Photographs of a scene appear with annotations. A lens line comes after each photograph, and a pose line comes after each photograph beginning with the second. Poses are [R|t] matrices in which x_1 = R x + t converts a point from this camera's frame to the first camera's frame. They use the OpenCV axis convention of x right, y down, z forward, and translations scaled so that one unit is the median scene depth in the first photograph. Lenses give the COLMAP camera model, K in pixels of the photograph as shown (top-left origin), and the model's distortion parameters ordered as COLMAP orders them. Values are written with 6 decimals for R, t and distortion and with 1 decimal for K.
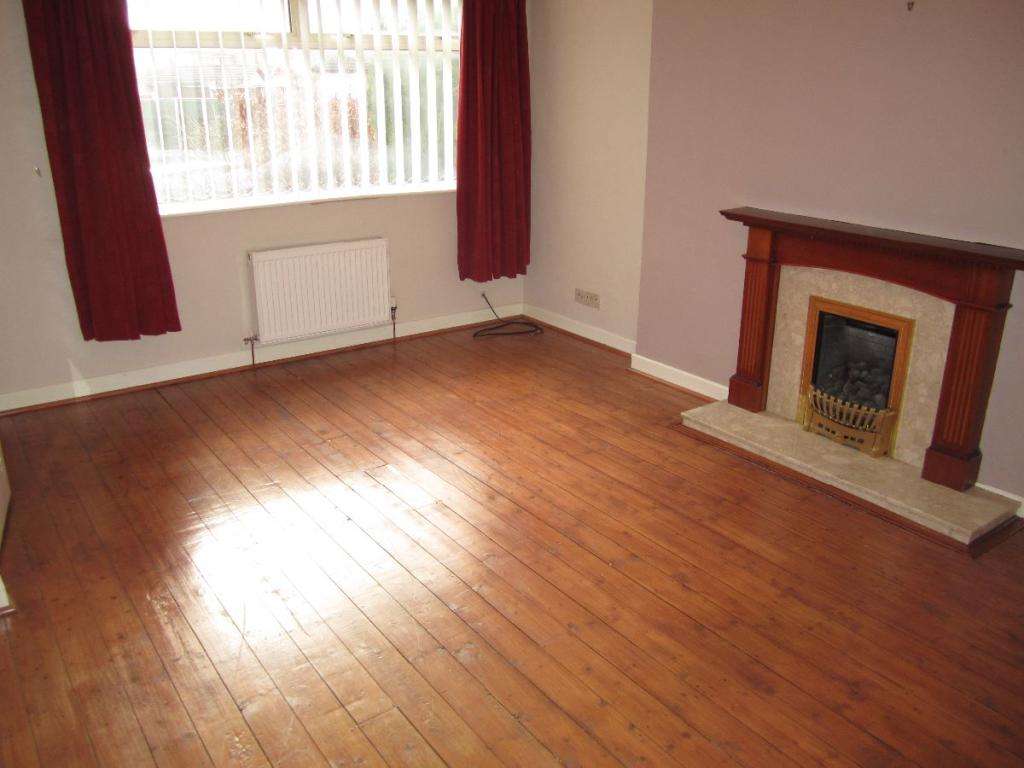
lens RADIAL K [[844.3, 0, 512.0], [0, 844.3, 384.0], [0, 0, 1]] dist [-0.087301, -0.002001]
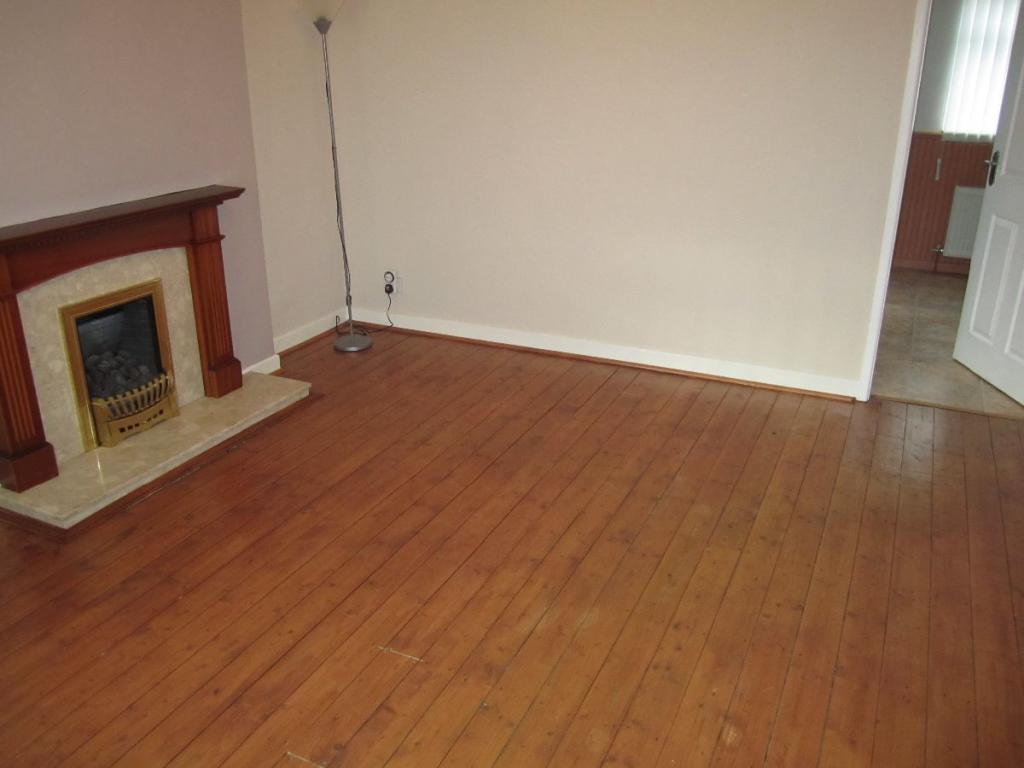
lens RADIAL K [[844.3, 0, 512.0], [0, 844.3, 384.0], [0, 0, 1]] dist [-0.087301, -0.002001]
pose [[-0.490188, -0.323001, 0.809559, -0.615712], [0.288248, 0.816469, 0.500292, -0.353067], [-0.822574, 0.478591, -0.307119, 0.973315]]
